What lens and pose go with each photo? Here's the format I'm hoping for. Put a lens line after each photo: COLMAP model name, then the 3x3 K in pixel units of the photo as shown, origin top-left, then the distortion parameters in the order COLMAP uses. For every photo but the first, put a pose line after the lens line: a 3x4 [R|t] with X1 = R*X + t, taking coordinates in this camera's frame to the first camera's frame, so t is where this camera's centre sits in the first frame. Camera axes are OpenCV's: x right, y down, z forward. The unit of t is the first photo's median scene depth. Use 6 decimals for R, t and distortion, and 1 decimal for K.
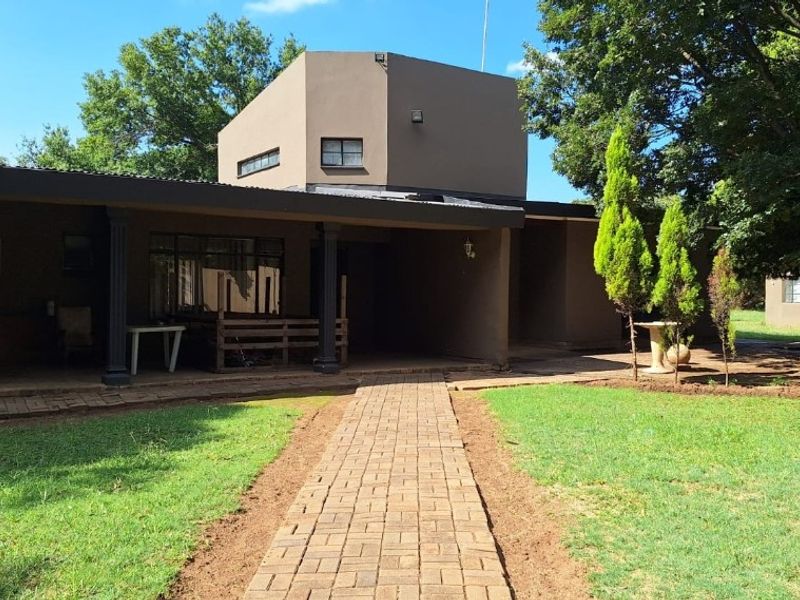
lens RADIAL K [[611.8, 0, 400.0], [0, 611.8, 300.0], [0, 0, 1]] dist [0.008059, 0.000681]
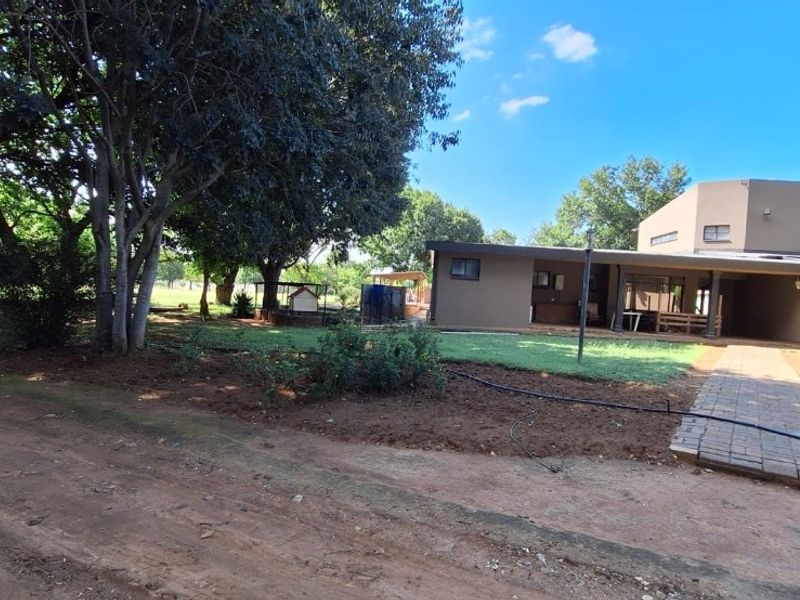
lens RADIAL K [[472.3, 0, 399.9], [0, 472.3, 310.4], [0, 0, 1]] dist [0.000750, -0.000555]
pose [[0.829485, 0.058408, -0.555466, -0.081016], [-0.069244, 0.997599, 0.001495, 0.069492], [0.554220, 0.037222, 0.831538, -0.778769]]
